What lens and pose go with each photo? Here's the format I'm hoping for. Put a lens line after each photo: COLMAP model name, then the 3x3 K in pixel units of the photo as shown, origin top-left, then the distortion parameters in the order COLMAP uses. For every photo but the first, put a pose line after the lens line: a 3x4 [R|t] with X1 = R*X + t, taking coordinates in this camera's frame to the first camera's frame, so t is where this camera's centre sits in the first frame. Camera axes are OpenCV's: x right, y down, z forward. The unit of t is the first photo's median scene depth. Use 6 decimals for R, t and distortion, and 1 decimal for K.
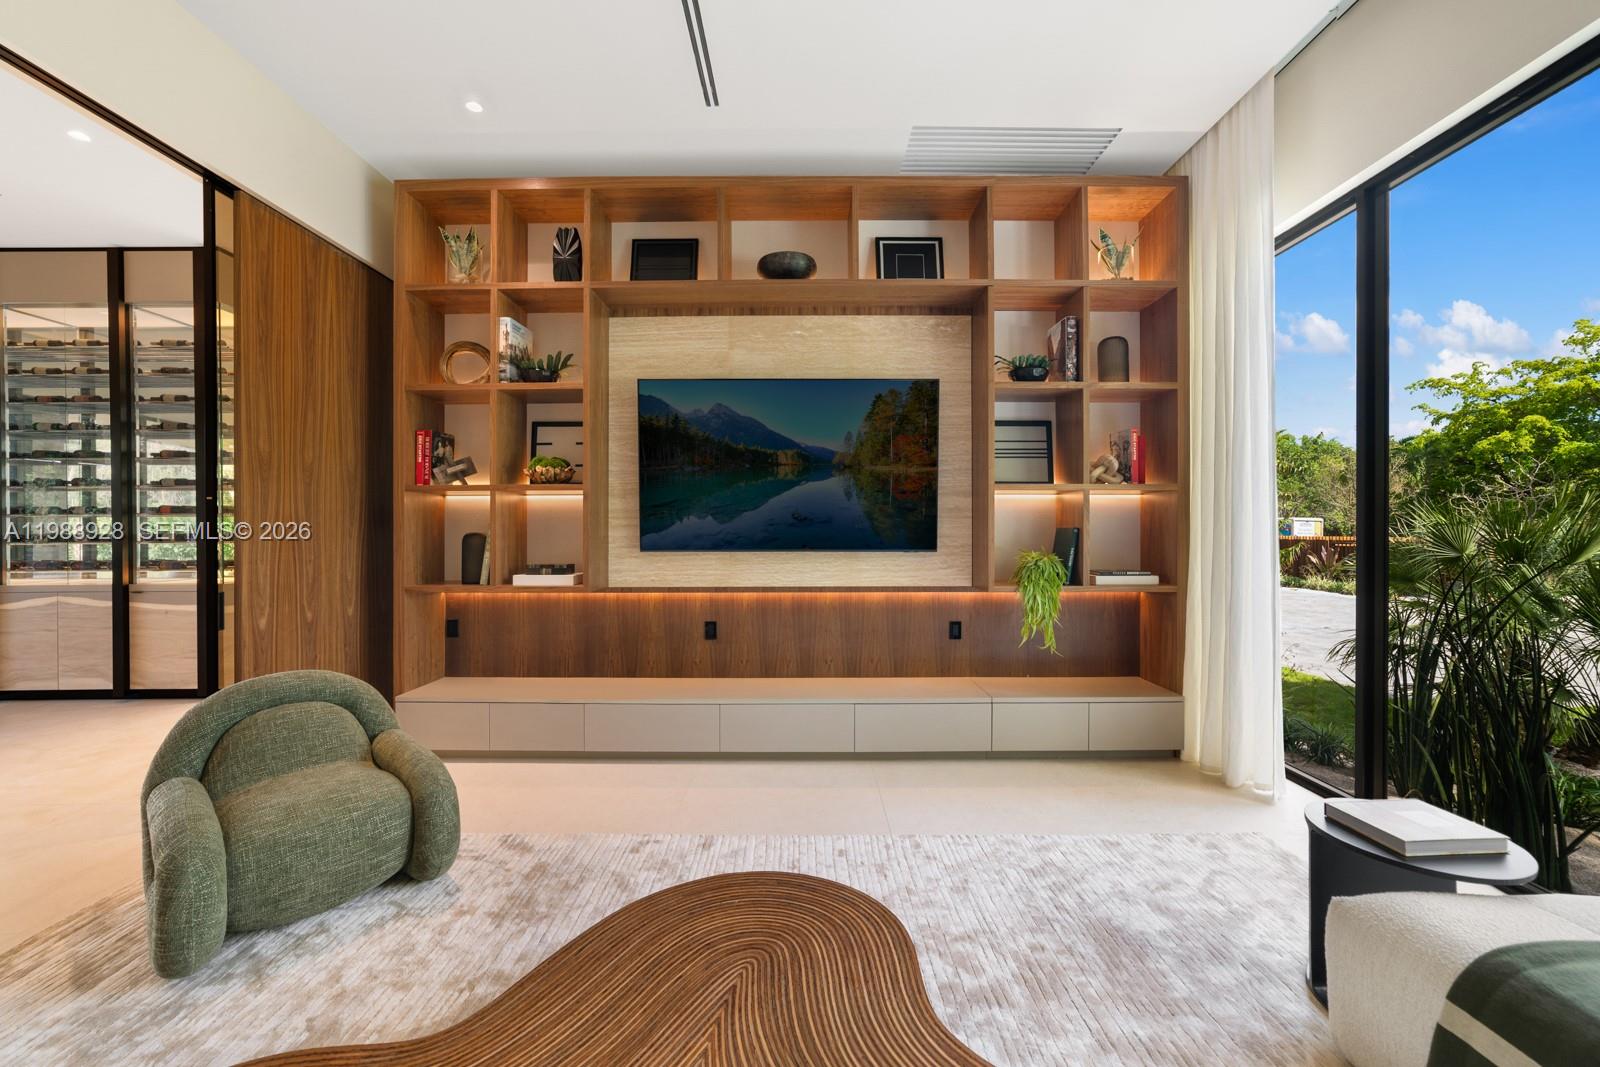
lens RADIAL K [[624.2, 0, 799.9], [0, 624.2, 533.0], [0, 0, 1]] dist [-0.004081, -0.000016]
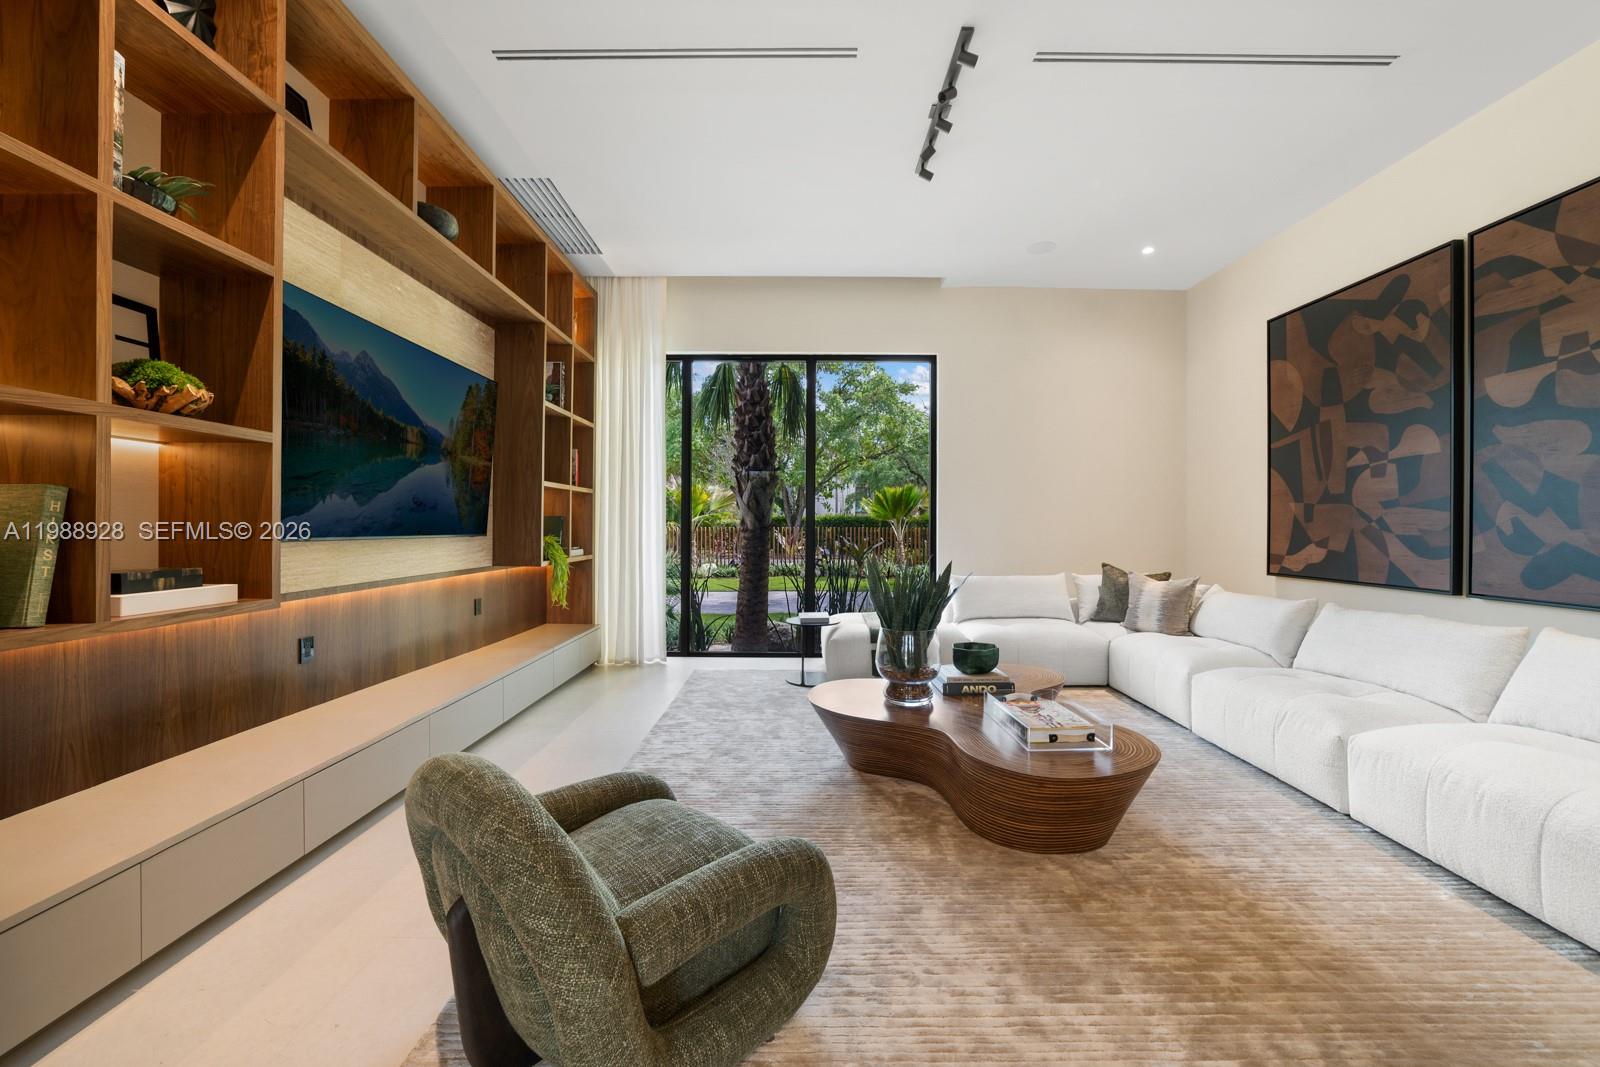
lens RADIAL K [[624.2, 0, 807.0], [0, 624.2, 538.0], [0, 0, 1]] dist [-0.004081, -0.000016]
pose [[-0.010944, -0.013936, 0.999843, -0.919092], [-0.029413, 0.999475, 0.013609, -0.001585], [-0.999507, -0.029260, -0.011348, 0.442886]]
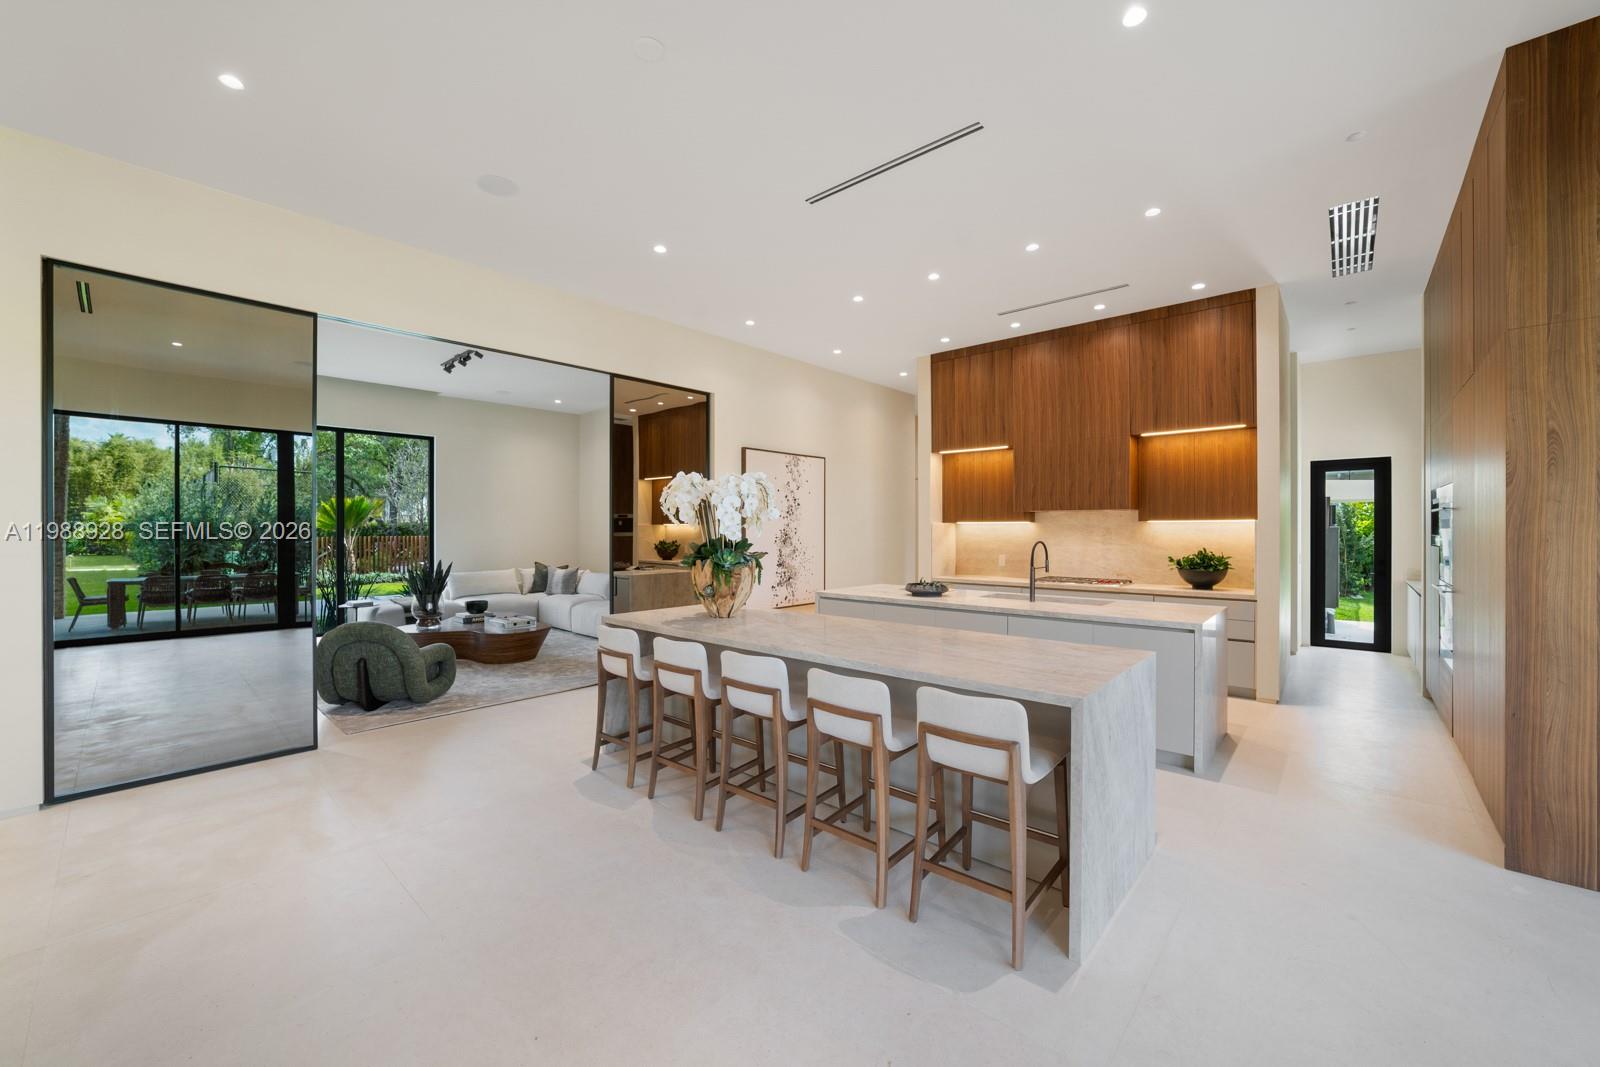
lens RADIAL K [[624.2, 0, 811.5], [0, 624.2, 537.9], [0, 0, 1]] dist [-0.004081, -0.000016]
pose [[-0.760680, -0.009243, 0.649062, -1.781791], [-0.024439, 0.999598, -0.014407, -0.026384], [-0.648667, -0.026821, -0.760599, 0.849327]]
